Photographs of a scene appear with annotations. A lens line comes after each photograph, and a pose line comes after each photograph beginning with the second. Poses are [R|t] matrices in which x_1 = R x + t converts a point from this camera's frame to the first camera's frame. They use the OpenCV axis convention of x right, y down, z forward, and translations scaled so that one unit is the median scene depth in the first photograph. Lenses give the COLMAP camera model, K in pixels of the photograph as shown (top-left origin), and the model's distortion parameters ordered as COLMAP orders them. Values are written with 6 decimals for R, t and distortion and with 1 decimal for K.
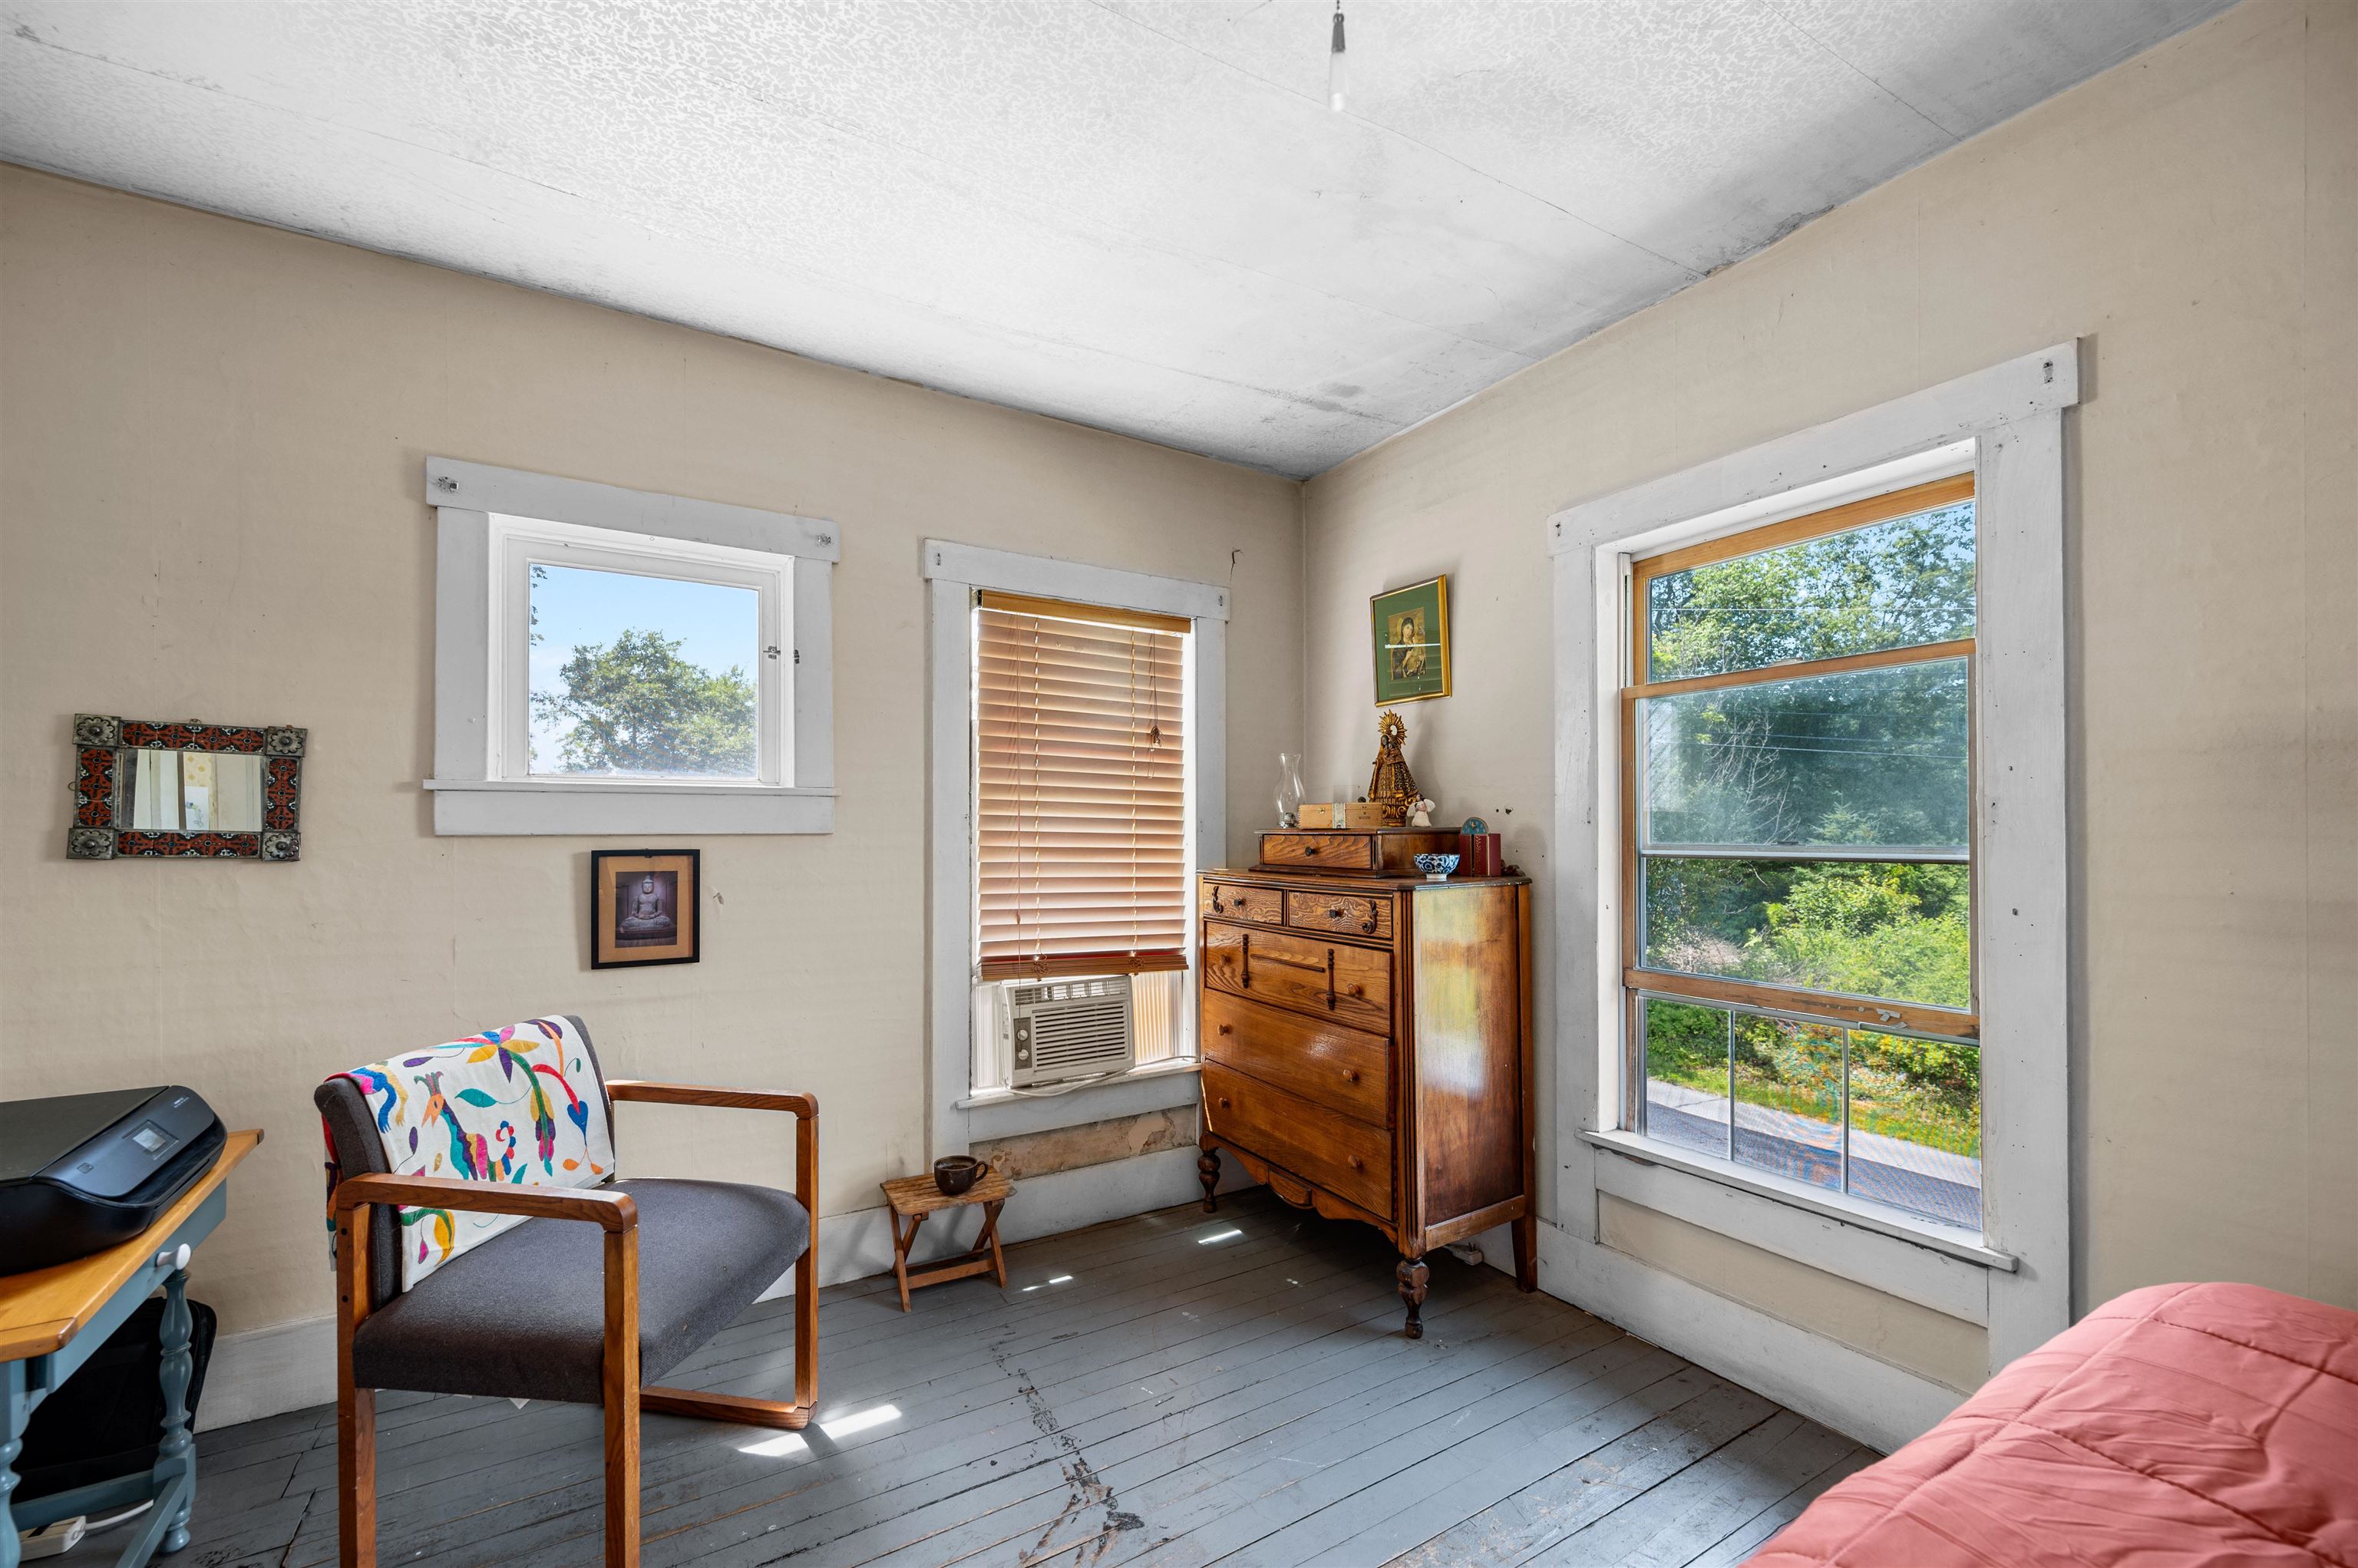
lens RADIAL K [[936.6, 0, 1161.3], [0, 936.6, 836.3], [0, 0, 1]] dist [-0.003294, -0.000750]
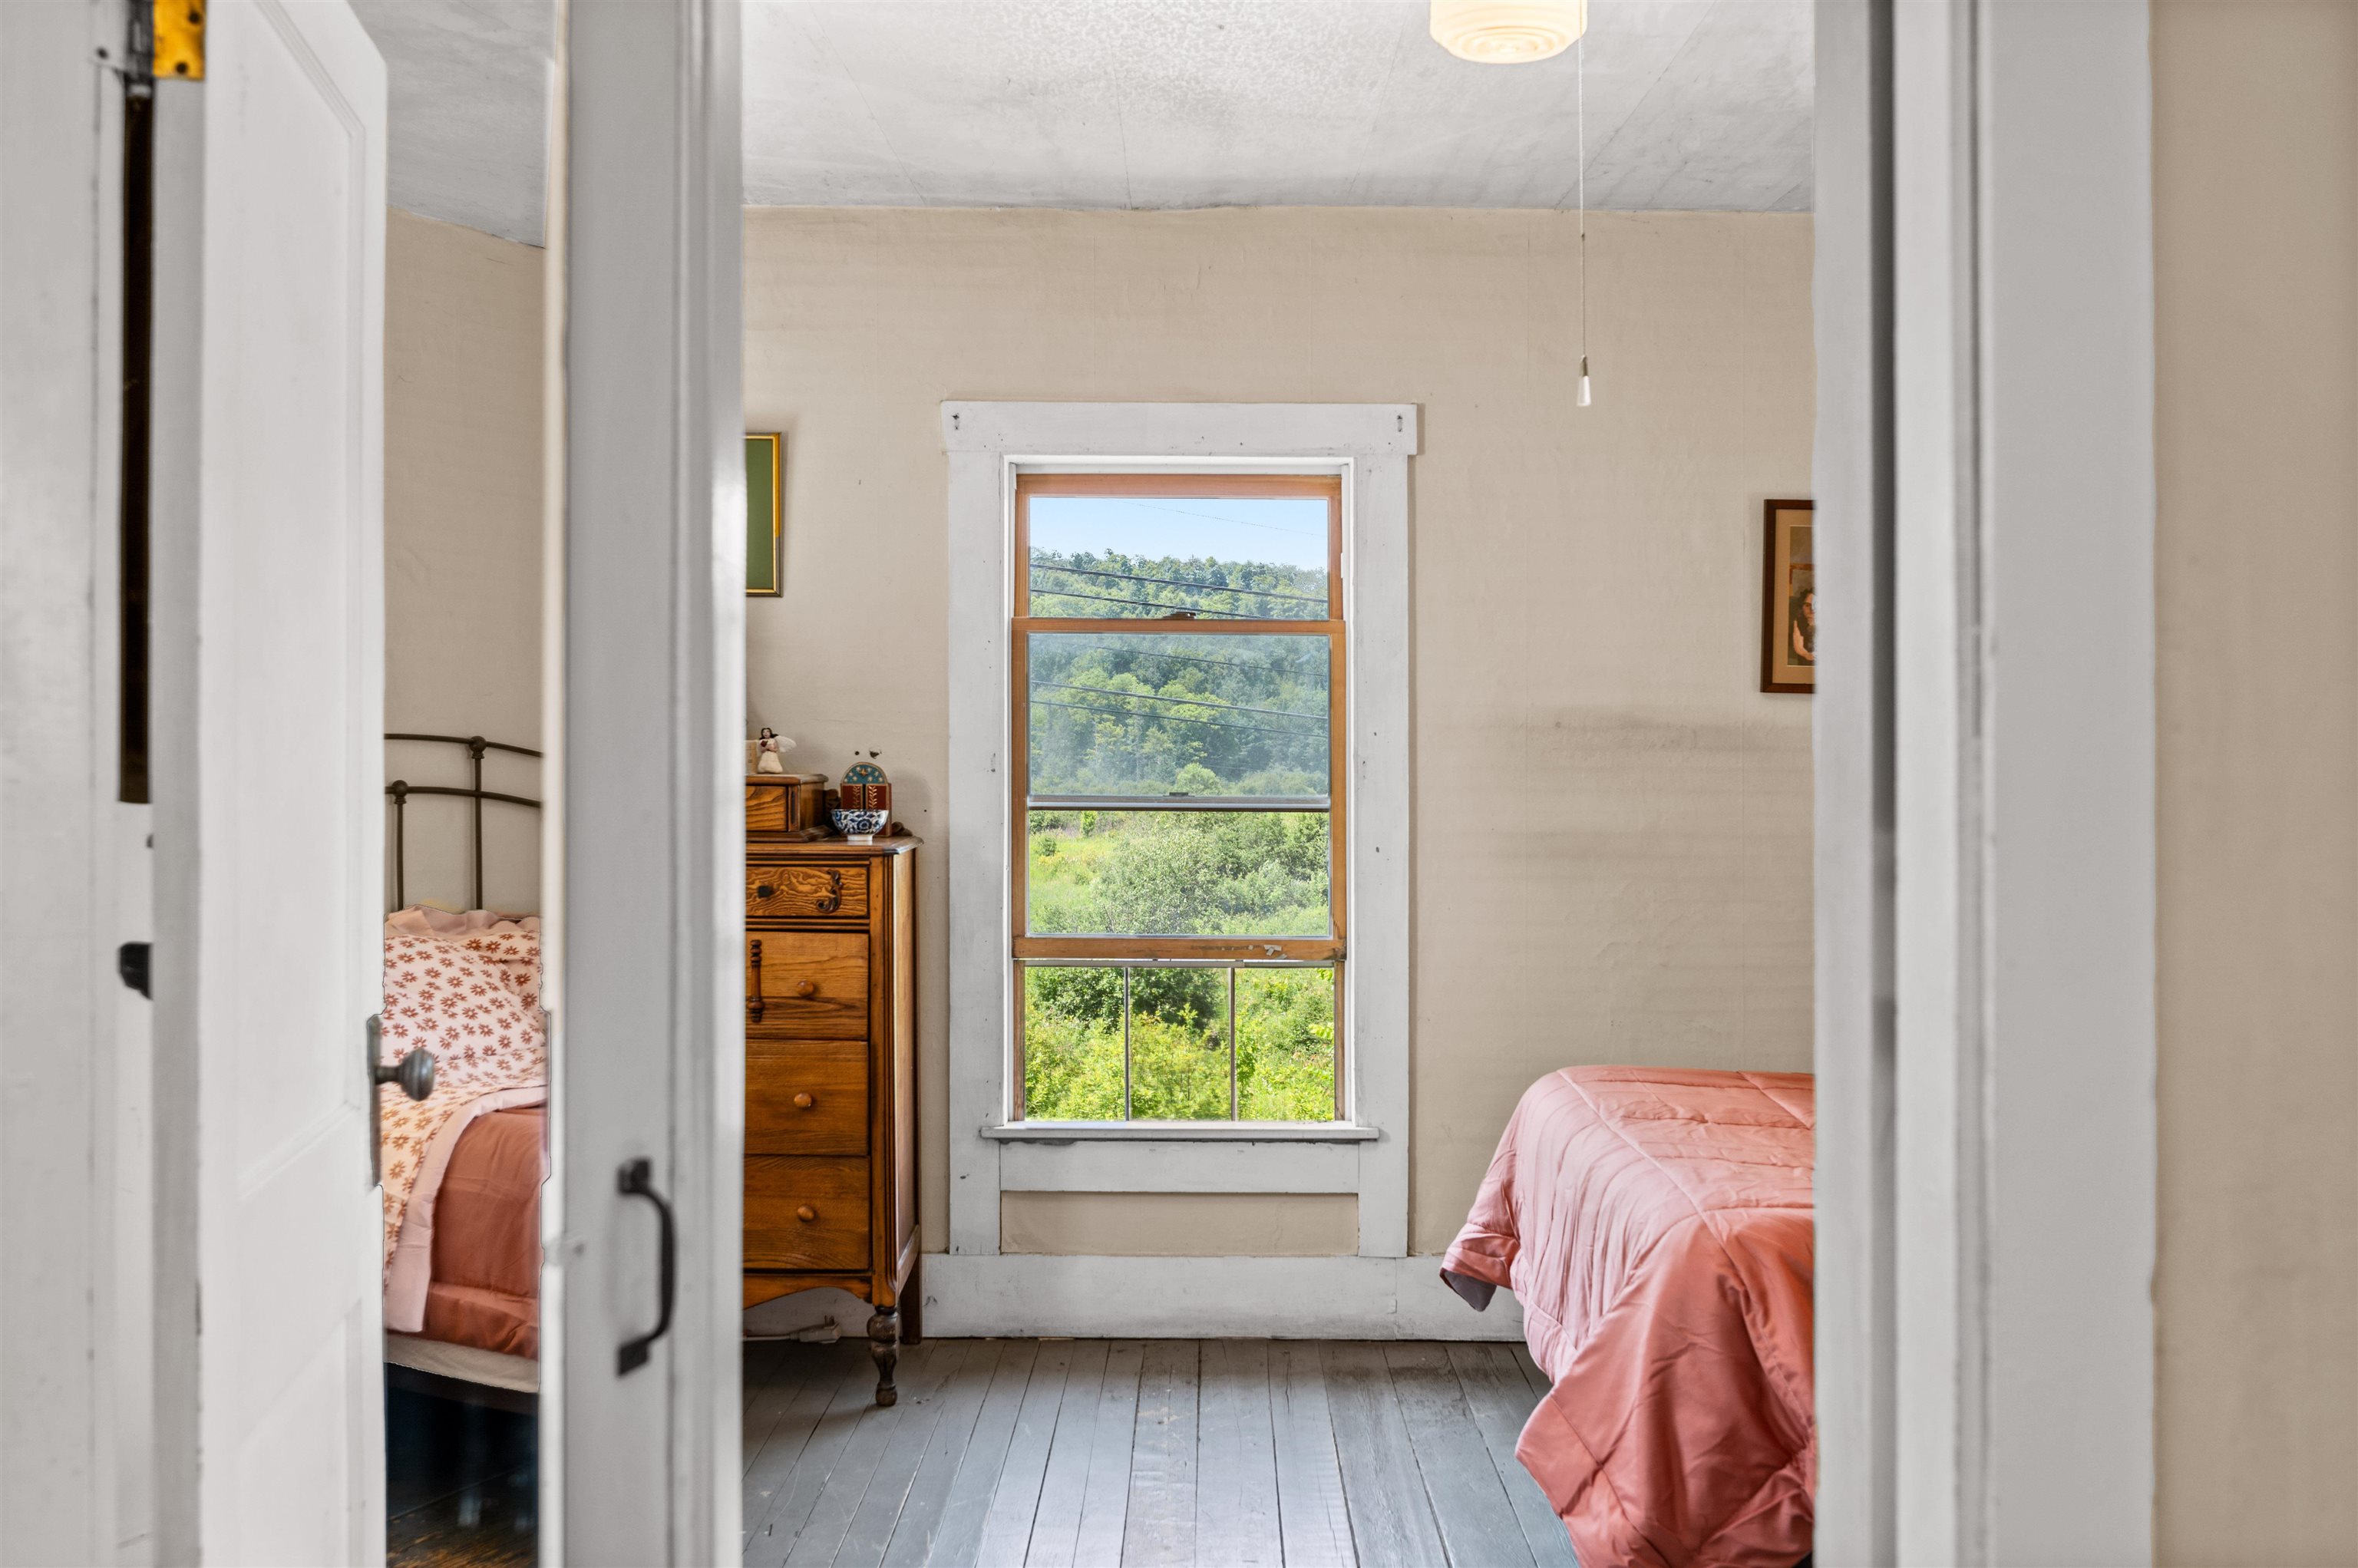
lens RADIAL K [[1988.4, 0, 1177.6], [0, 1988.4, 781.3], [0, 0, 1]] dist [0.015174, 0.002041]
pose [[0.524397, -0.001938, 0.851472, -1.057471], [-0.004979, 0.999973, 0.005342, -0.016489], [-0.851459, -0.007041, 0.524373, -0.115448]]
